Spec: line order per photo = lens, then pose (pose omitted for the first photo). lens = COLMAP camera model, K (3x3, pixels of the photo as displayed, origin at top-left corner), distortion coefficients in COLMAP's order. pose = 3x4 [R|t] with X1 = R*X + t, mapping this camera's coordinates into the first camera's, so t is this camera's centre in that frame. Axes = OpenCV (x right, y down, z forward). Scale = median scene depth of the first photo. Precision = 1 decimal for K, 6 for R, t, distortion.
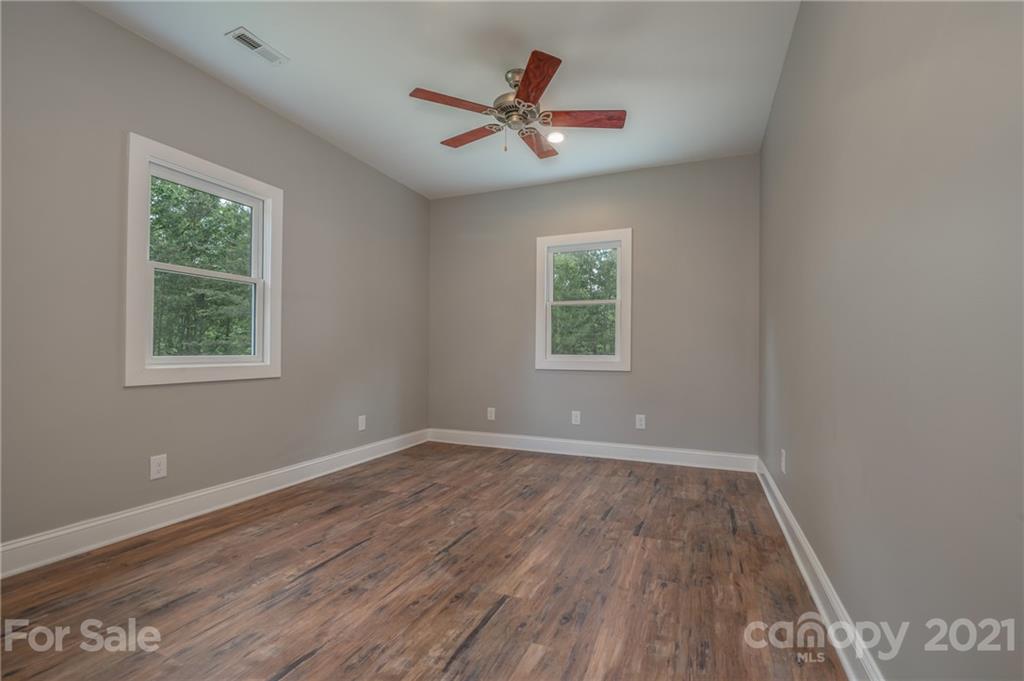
lens RADIAL K [[440.7, 0, 512.7], [0, 440.7, 345.2], [0, 0, 1]] dist [-0.007417, -0.000652]
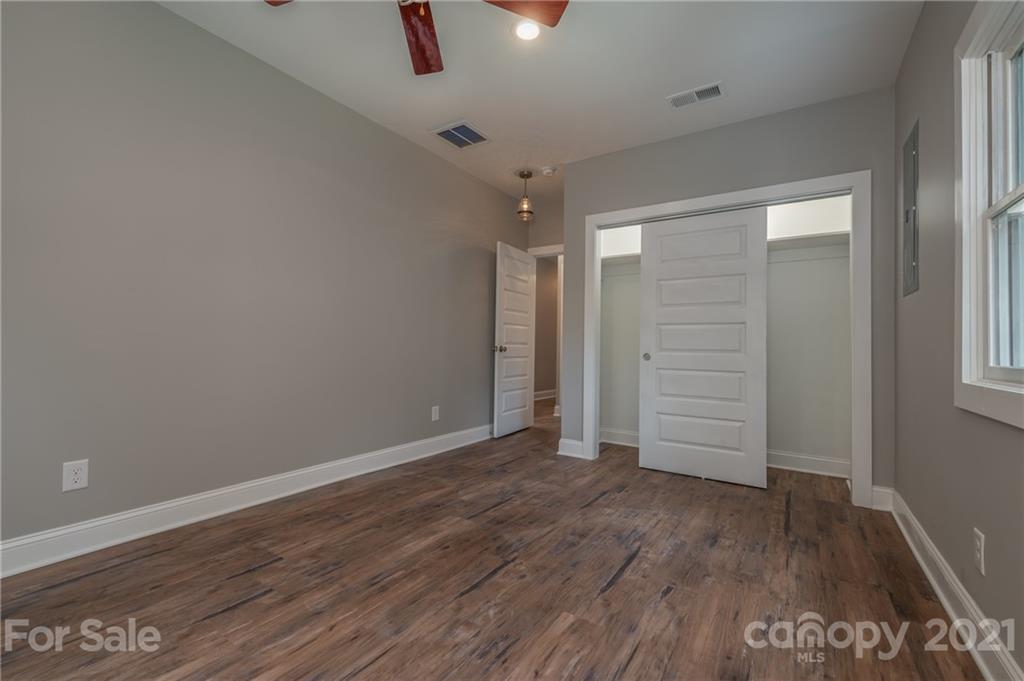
lens RADIAL K [[440.7, 0, 512.7], [0, 440.7, 345.2], [0, 0, 1]] dist [-0.007417, -0.000652]
pose [[-0.983677, -0.026942, 0.177912, -0.324611], [-0.029558, 0.999490, -0.012067, 0.027858], [-0.177496, -0.017129, -0.983972, 1.958088]]
